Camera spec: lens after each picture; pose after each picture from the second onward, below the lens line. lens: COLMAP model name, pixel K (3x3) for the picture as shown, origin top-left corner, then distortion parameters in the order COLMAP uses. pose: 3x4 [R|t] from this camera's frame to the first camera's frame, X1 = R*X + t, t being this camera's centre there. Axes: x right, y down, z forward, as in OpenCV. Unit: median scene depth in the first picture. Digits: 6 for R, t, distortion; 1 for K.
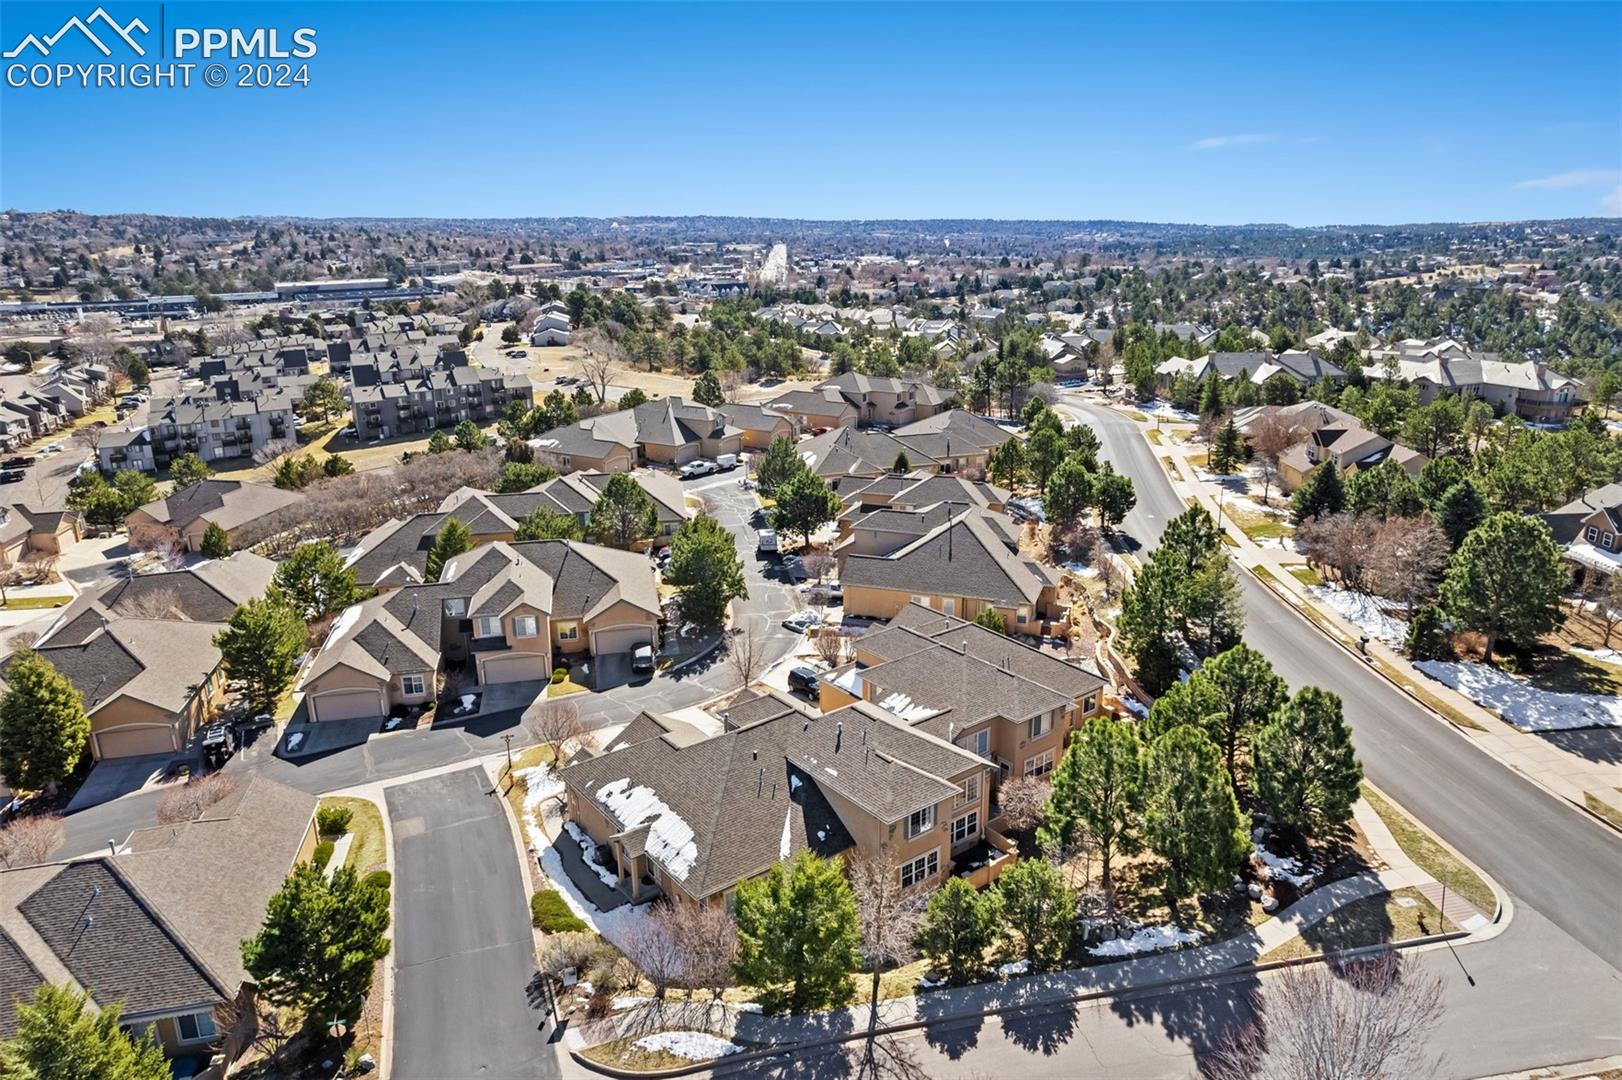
lens RADIAL K [[1105.9, 0, 812.1], [0, 1105.9, 516.3], [0, 0, 1]] dist [-0.076866, 0.083759]
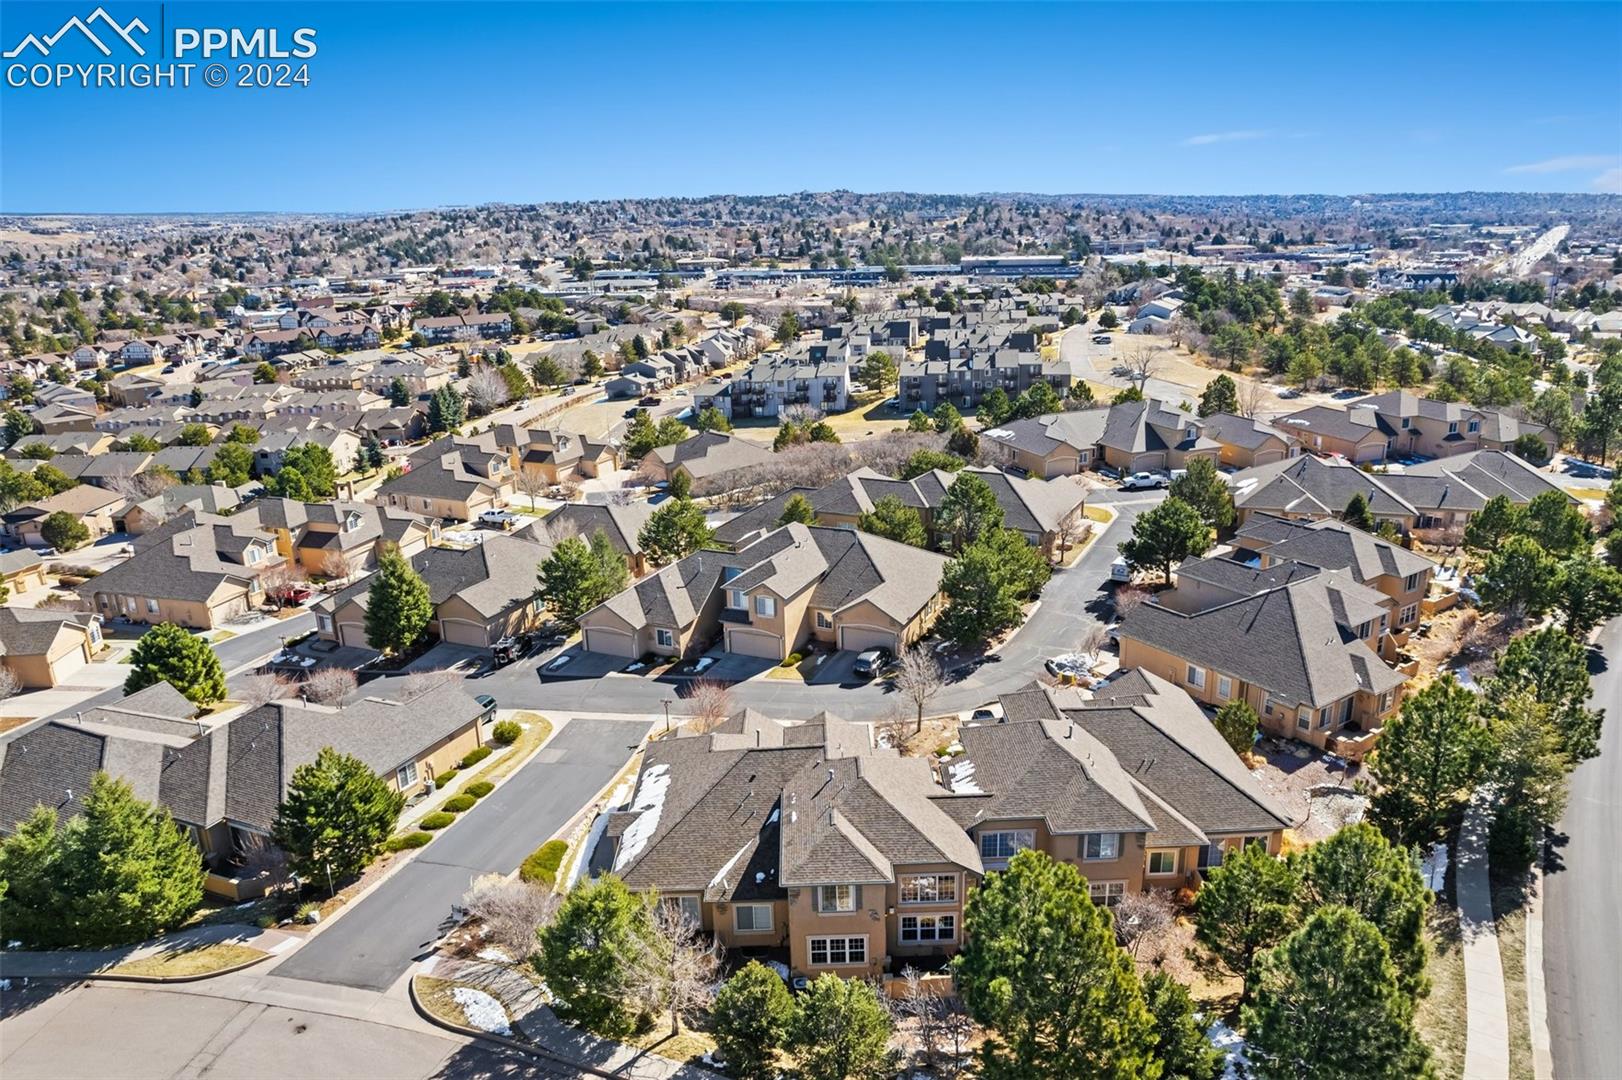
lens RADIAL K [[1122.6, 0, 811.8], [0, 1122.6, 504.7], [0, 0, 1]] dist [-0.084022, 0.084911]
pose [[0.802526, 0.146677, -0.578306, 0.159084], [-0.142495, 0.988379, 0.052941, -0.024711], [0.579350, 0.039920, 0.814100, 0.065296]]
